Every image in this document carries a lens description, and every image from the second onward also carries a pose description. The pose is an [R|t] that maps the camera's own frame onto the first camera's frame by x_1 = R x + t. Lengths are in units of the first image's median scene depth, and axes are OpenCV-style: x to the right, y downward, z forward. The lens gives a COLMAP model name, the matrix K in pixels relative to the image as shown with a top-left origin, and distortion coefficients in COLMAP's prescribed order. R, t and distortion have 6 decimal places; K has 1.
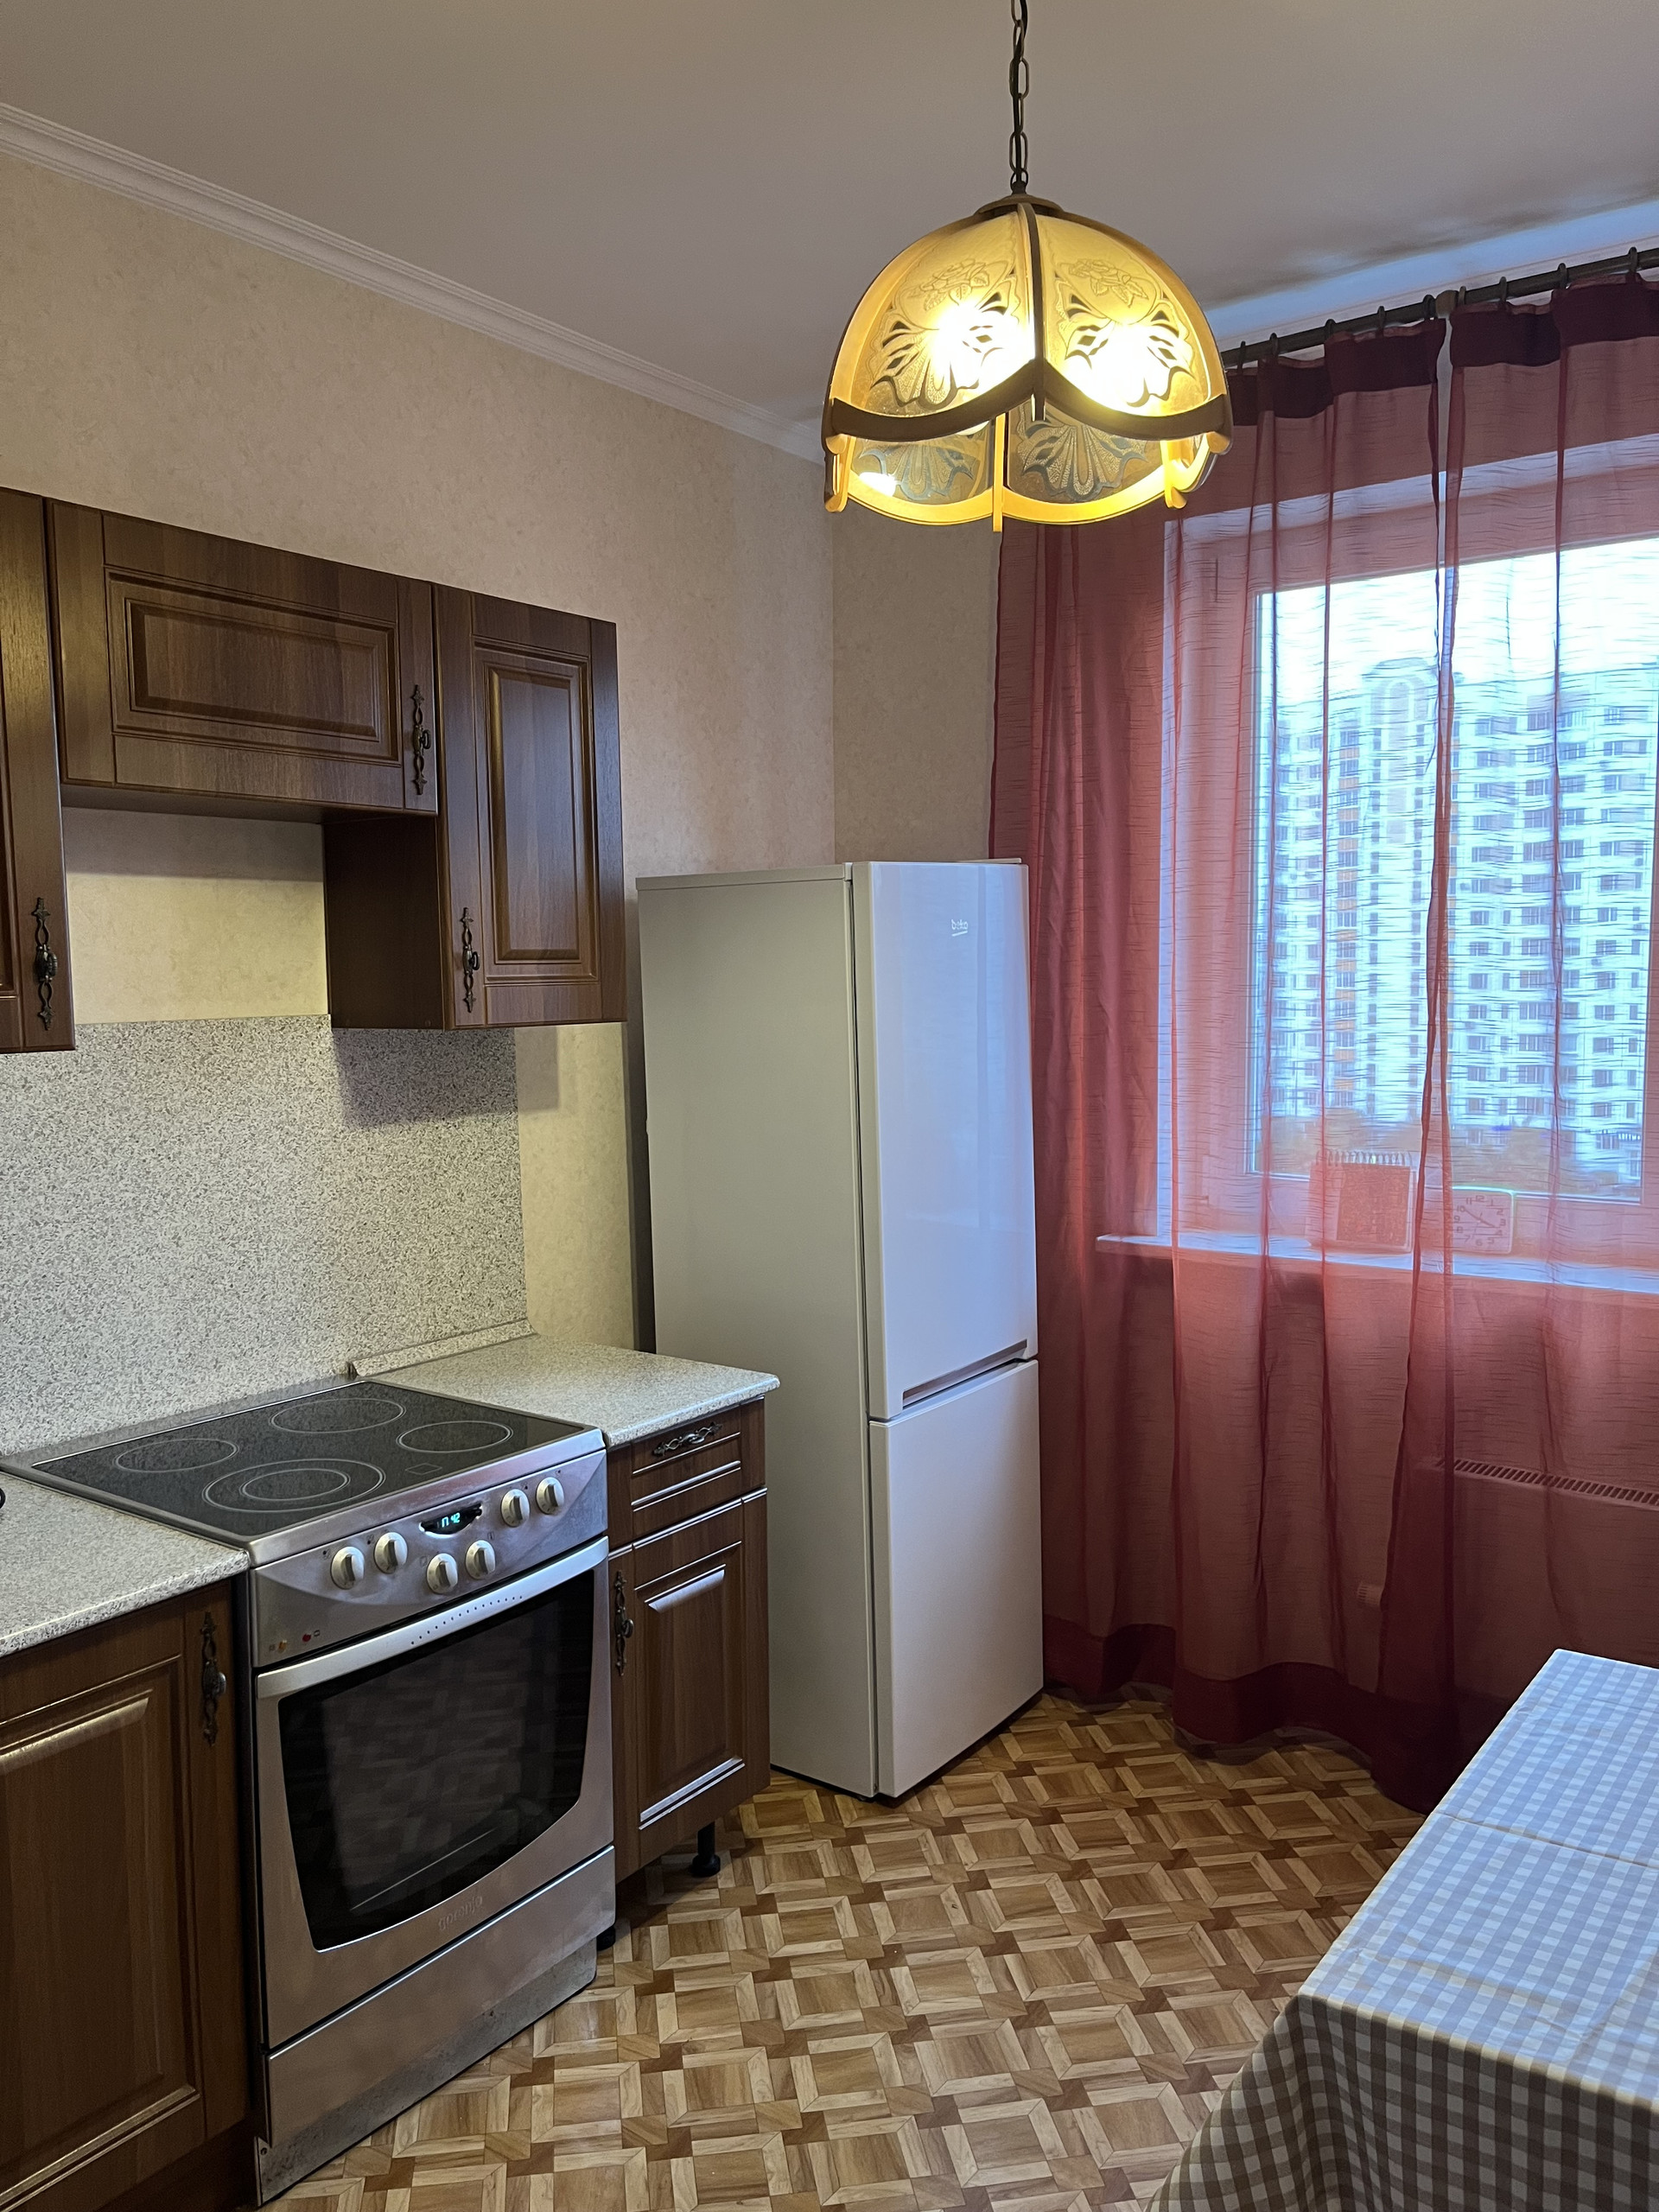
lens RADIAL K [[1658.1, 0, 882.2], [0, 1658.1, 1114.3], [0, 0, 1]] dist [0.078284, -0.114988]
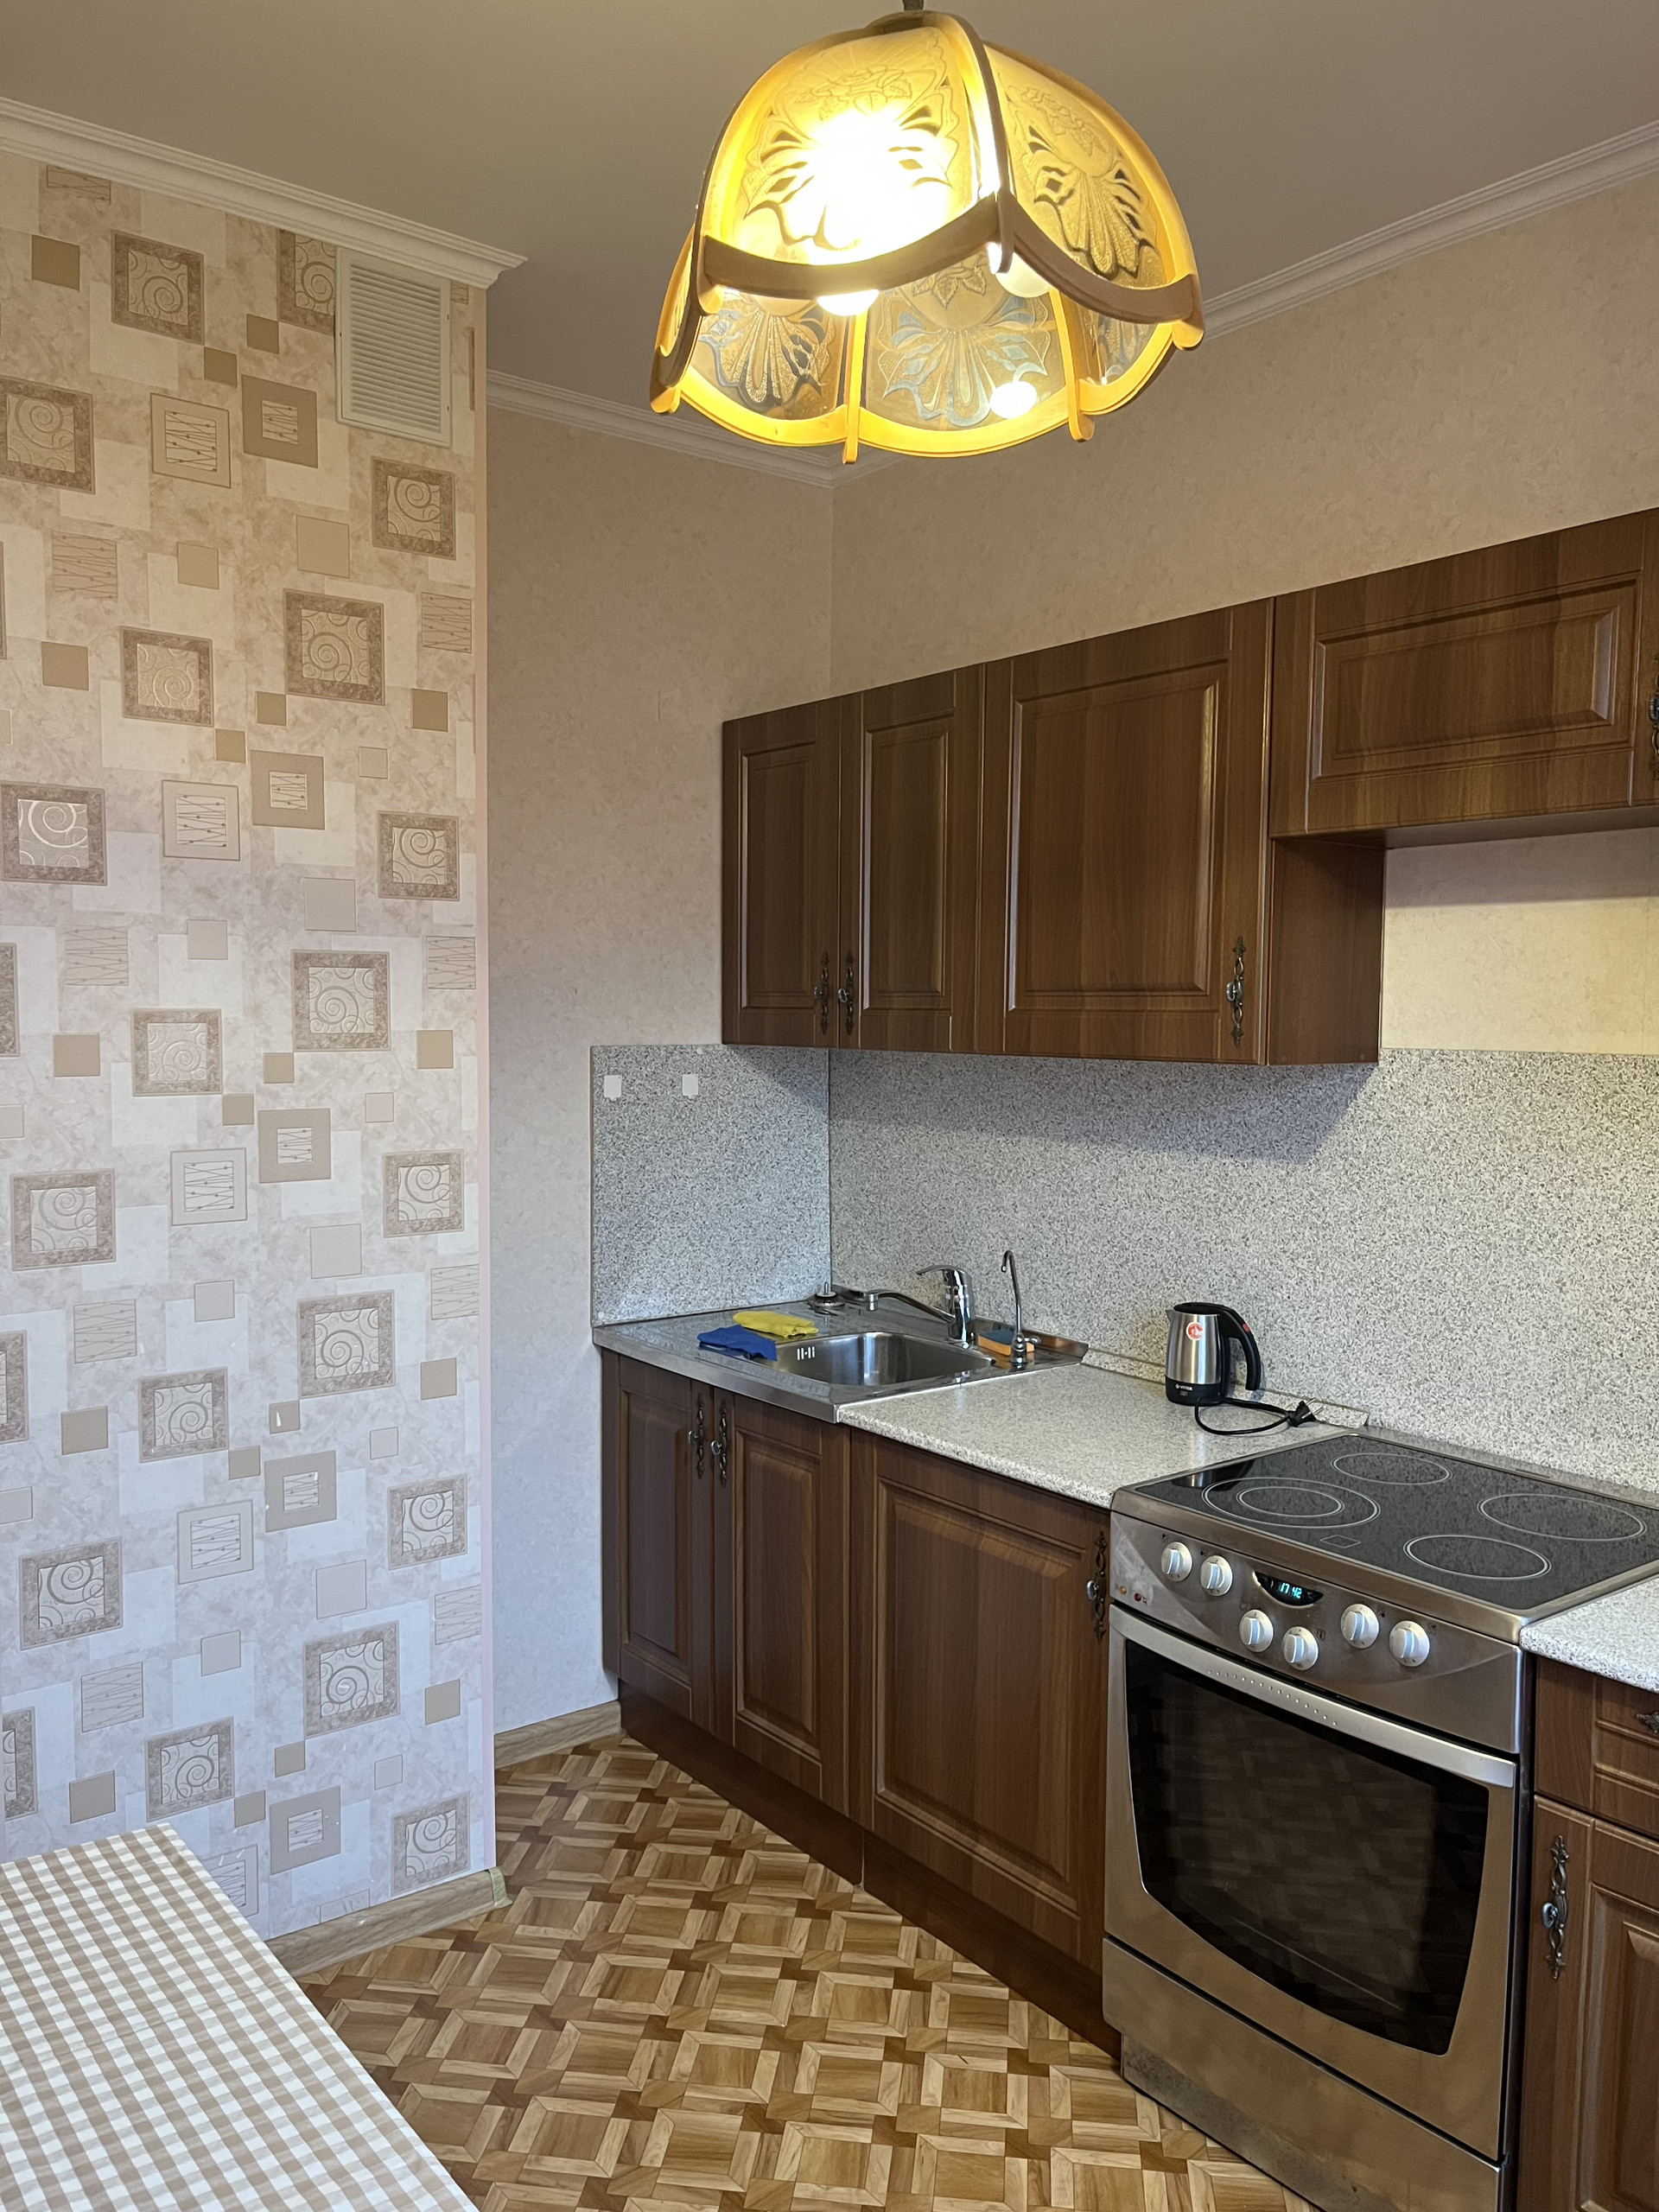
lens RADIAL K [[1659.4, 0, 752.4], [0, 1659.4, 1114.9], [0, 0, 1]] dist [-0.008427, -0.007404]
pose [[-0.326461, 0.078916, -0.941910, 0.750220], [-0.084265, 0.990111, 0.112160, -0.108004], [0.941447, 0.115986, -0.316583, 1.074275]]
